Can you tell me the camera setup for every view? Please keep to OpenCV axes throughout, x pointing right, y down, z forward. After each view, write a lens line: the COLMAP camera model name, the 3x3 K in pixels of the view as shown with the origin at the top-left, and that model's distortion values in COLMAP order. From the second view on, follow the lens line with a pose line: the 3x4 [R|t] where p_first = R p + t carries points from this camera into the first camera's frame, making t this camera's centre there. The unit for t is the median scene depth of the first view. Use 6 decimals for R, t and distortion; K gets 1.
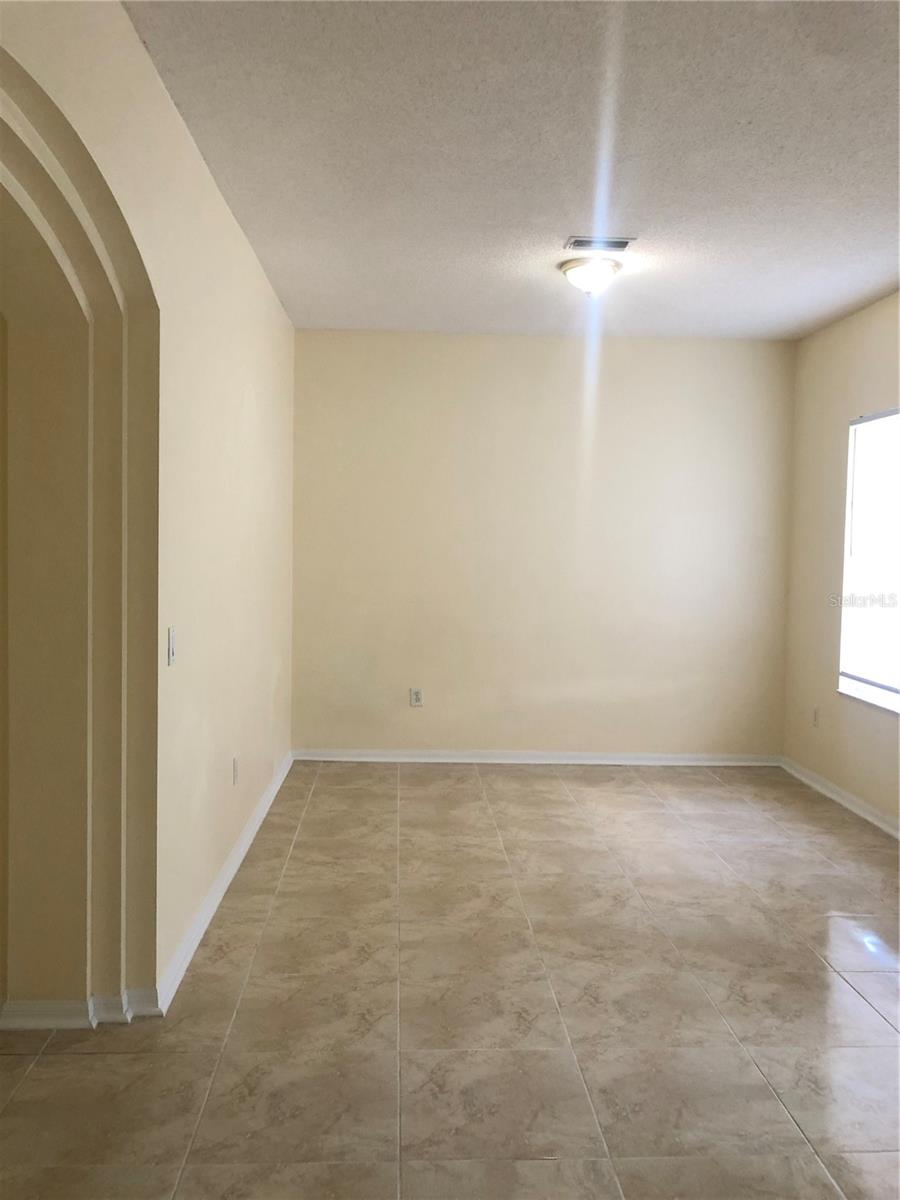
lens RADIAL K [[995.2, 0, 452.5], [0, 995.2, 607.2], [0, 0, 1]] dist [0.023941, -0.005720]
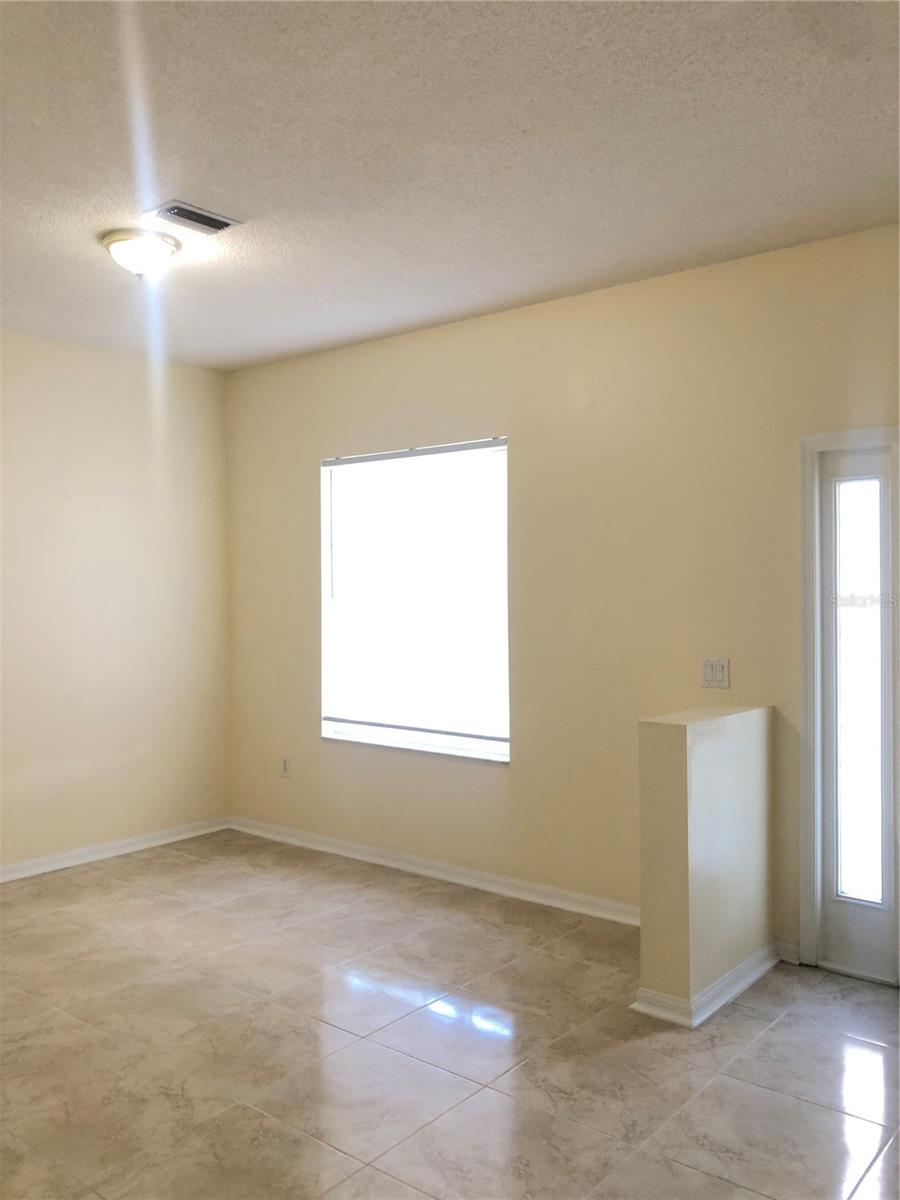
lens RADIAL K [[995.2, 0, 450.0], [0, 995.2, 587.6], [0, 0, 1]] dist [0.023941, -0.005720]
pose [[0.669267, -0.020684, 0.742734, -0.290457], [0.065238, 0.997388, -0.031009, -0.026758], [-0.740153, 0.069208, 0.668868, 0.295947]]
